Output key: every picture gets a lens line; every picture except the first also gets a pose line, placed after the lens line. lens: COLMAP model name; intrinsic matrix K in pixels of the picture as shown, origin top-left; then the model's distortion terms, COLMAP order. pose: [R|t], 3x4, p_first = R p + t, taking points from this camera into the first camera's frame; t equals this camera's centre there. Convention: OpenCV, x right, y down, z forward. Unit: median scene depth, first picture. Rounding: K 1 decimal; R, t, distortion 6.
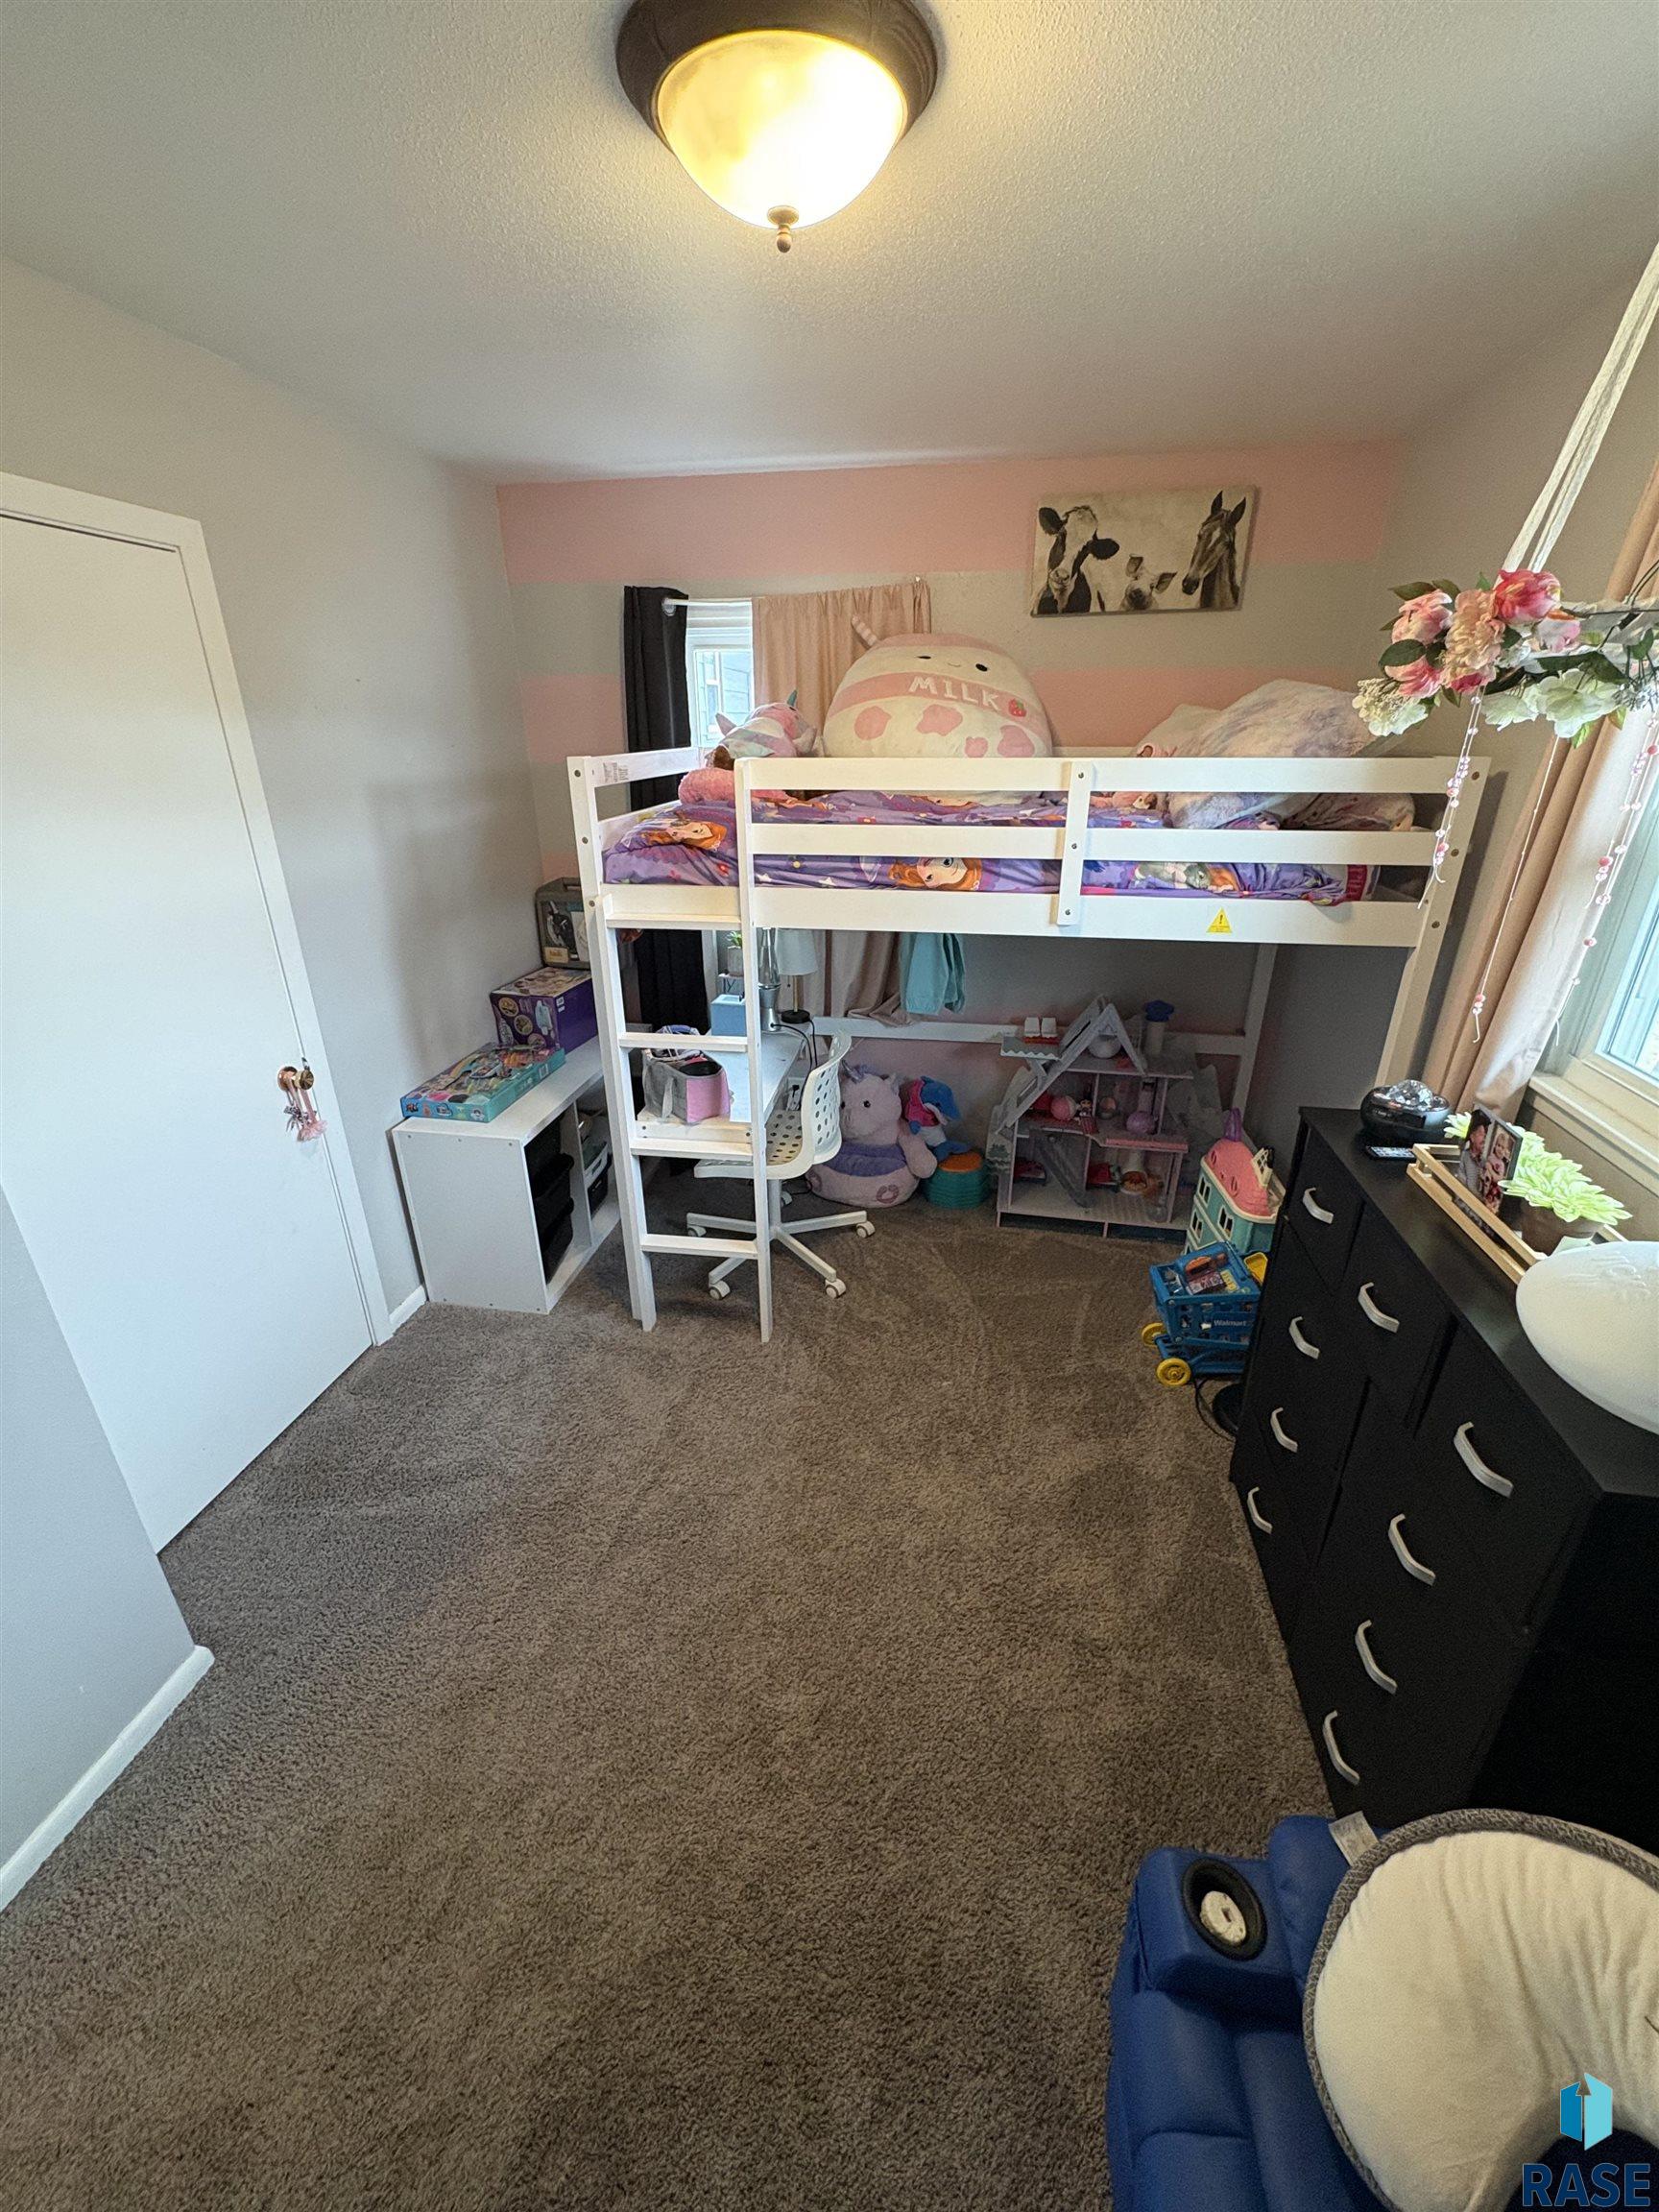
lens RADIAL K [[882.2, 0, 830.4], [0, 882.2, 1104.6], [0, 0, 1]] dist [0.000486, 0.000736]
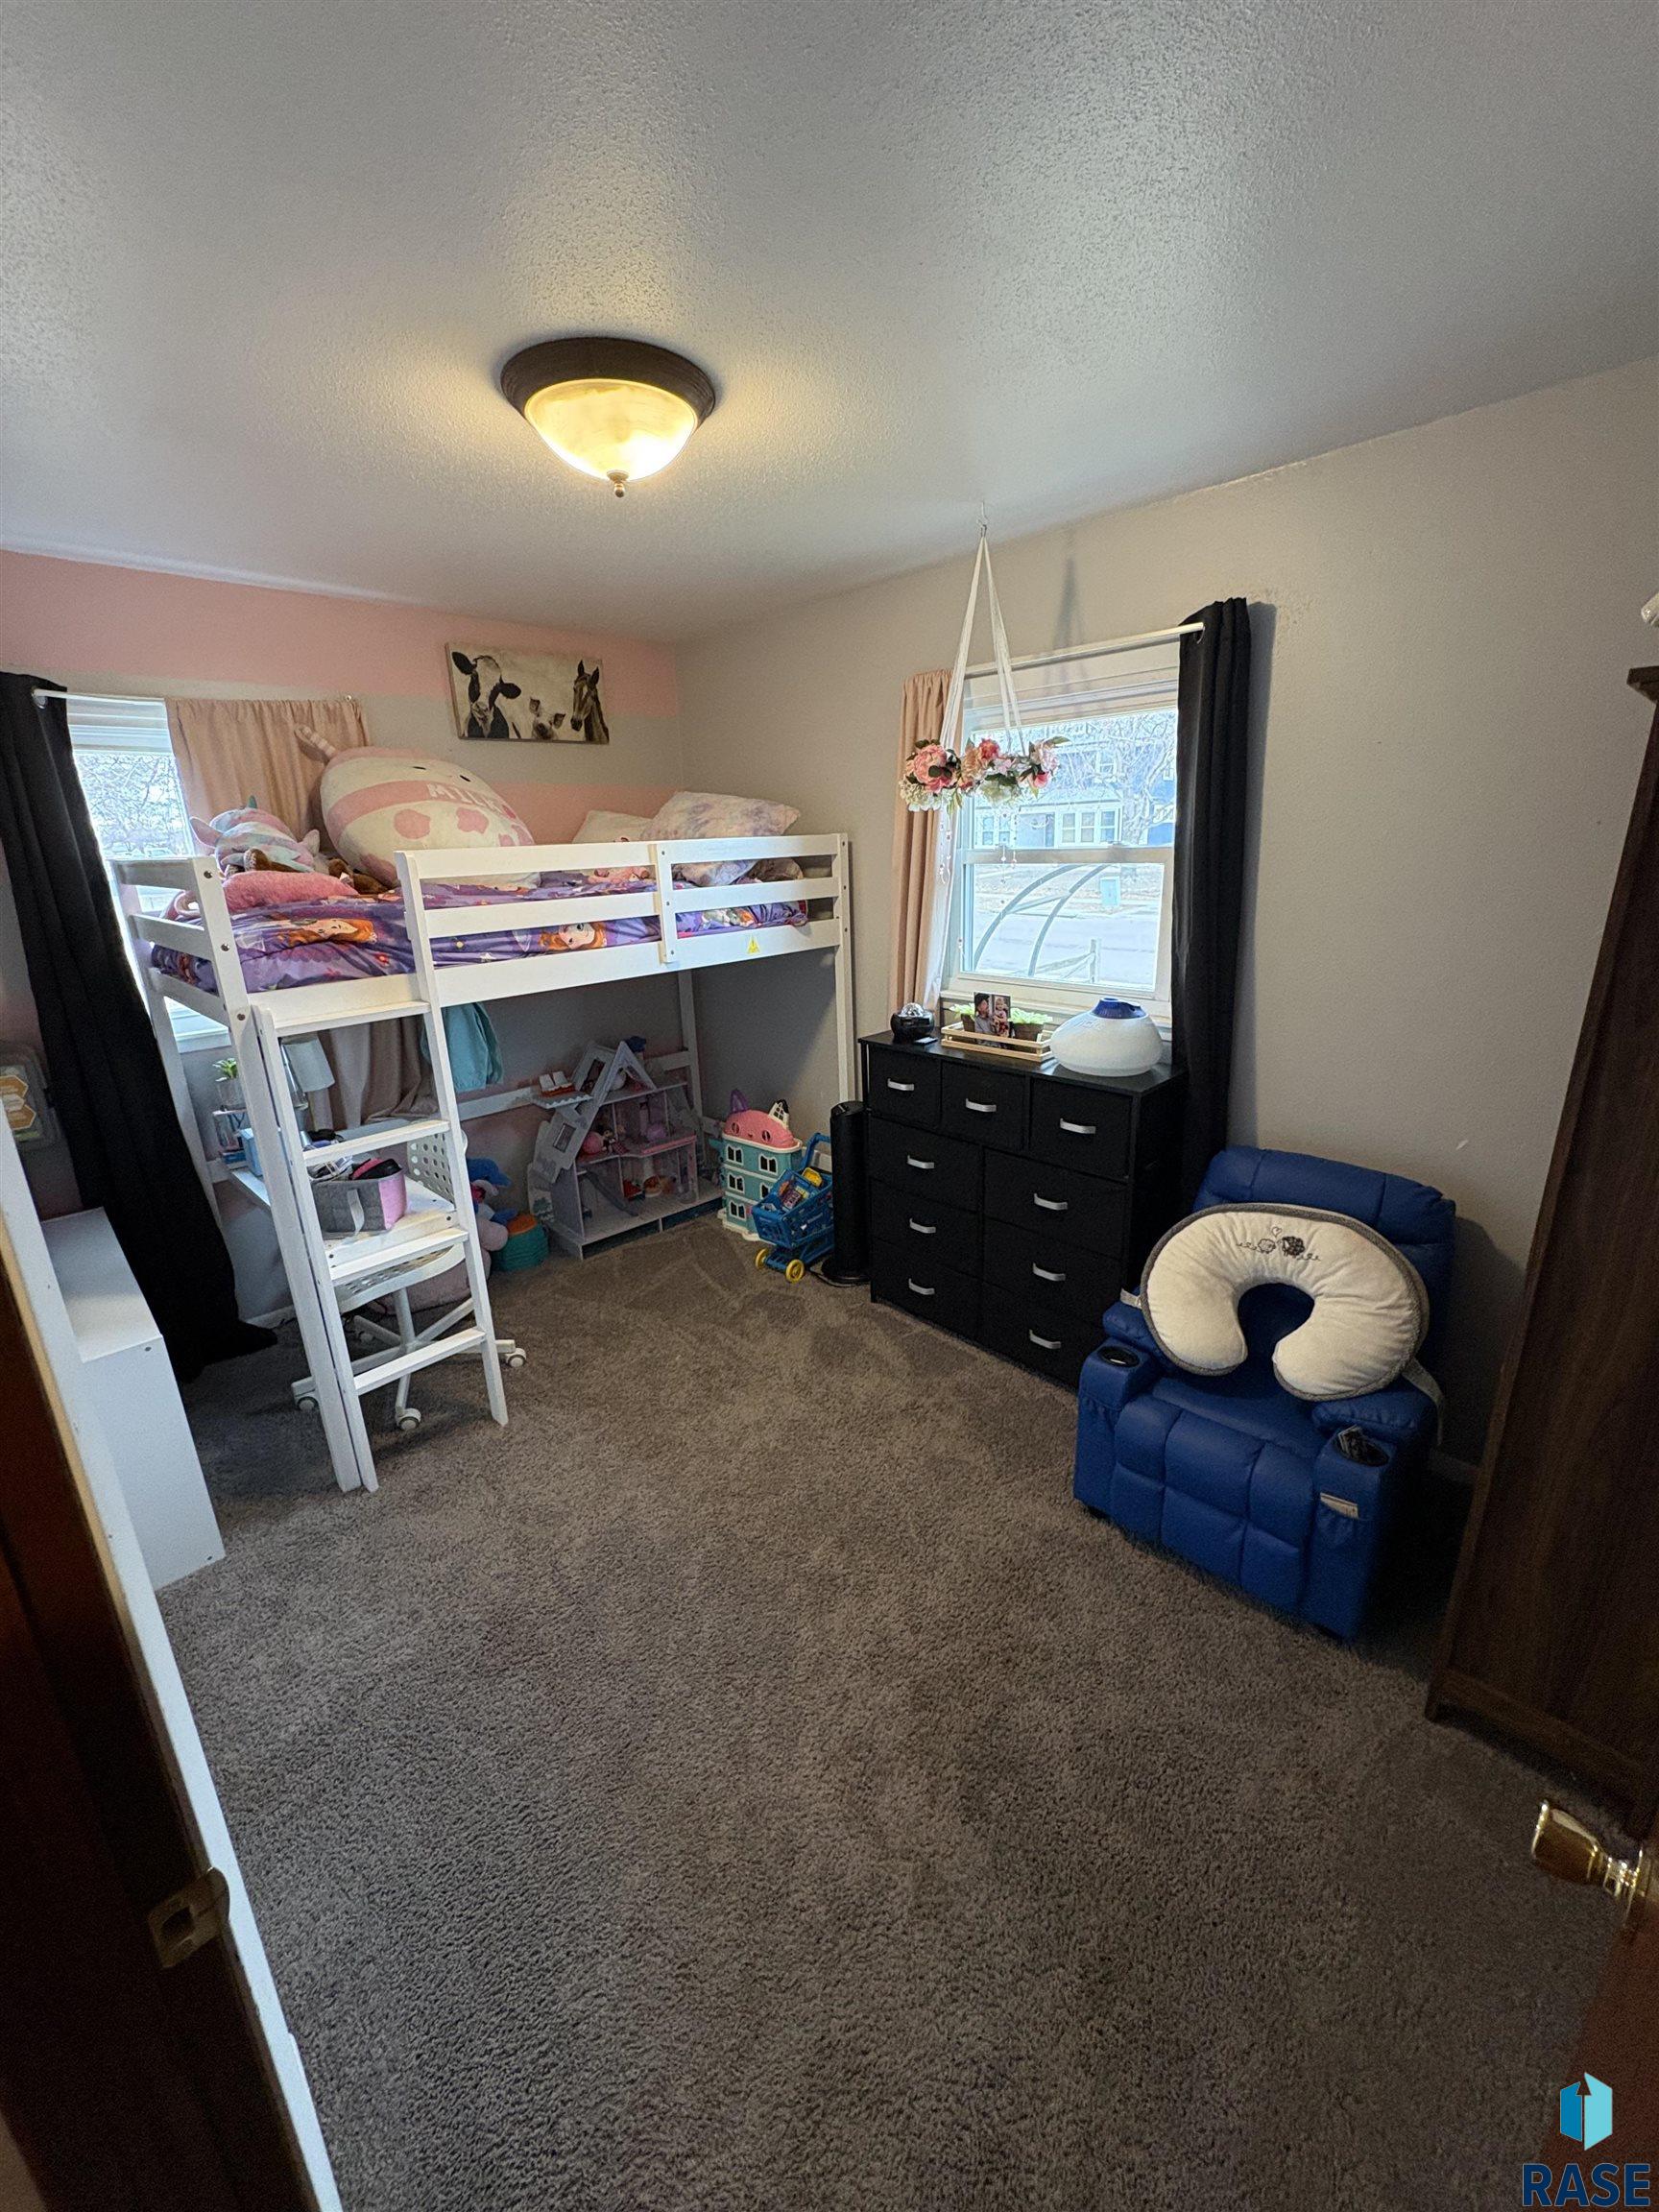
lens RADIAL K [[882.2, 0, 830.2], [0, 882.2, 1103.0], [0, 0, 1]] dist [0.000486, 0.000736]
pose [[0.585261, -0.253211, 0.770295, -0.629099], [0.348755, 0.936237, 0.042779, 0.021054], [-0.732011, 0.243607, 0.636251, 0.024999]]
